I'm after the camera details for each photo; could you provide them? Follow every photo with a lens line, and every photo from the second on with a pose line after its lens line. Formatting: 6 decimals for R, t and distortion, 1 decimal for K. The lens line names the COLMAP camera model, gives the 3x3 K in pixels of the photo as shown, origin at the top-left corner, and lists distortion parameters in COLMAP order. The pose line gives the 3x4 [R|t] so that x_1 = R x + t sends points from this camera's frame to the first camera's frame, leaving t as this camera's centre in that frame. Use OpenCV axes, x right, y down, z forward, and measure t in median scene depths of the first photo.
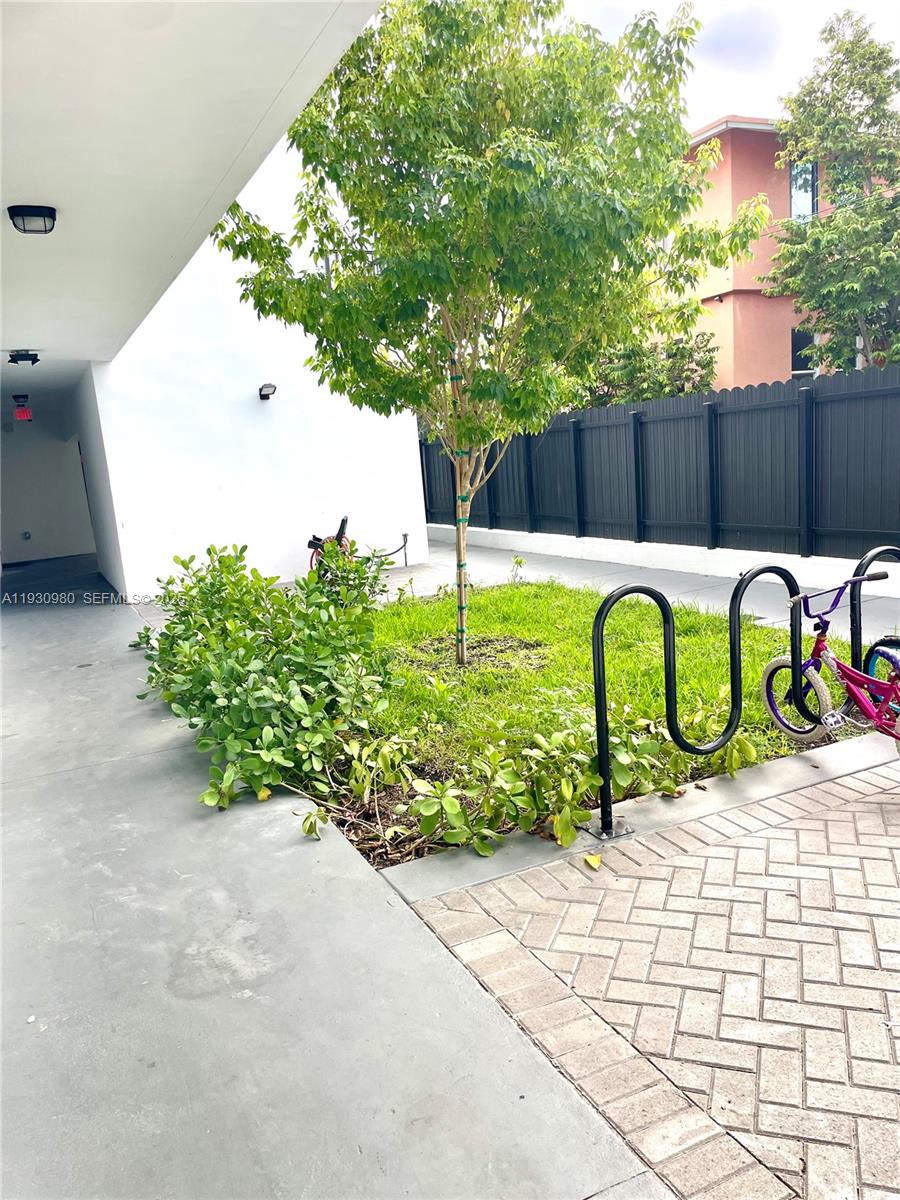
lens RADIAL K [[905.5, 0, 458.2], [0, 905.5, 604.1], [0, 0, 1]] dist [0.088700, -0.116505]
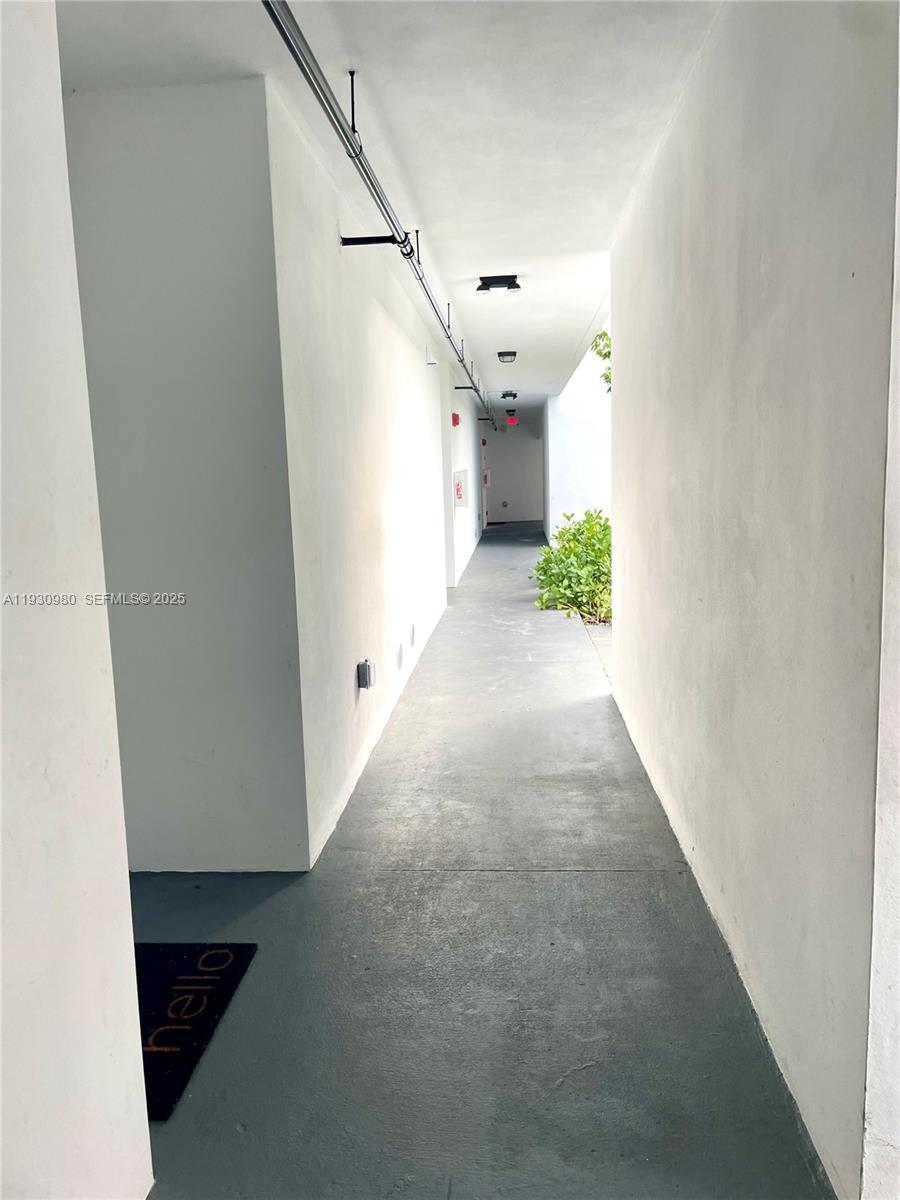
lens RADIAL K [[905.5, 0, 456.2], [0, 905.5, 598.0], [0, 0, 1]] dist [0.088700, -0.116505]
pose [[0.870825, 0.128004, -0.474635, 0.476441], [-0.127688, 0.991263, 0.033060, 0.103713], [0.474720, 0.031816, 0.879561, -0.852640]]
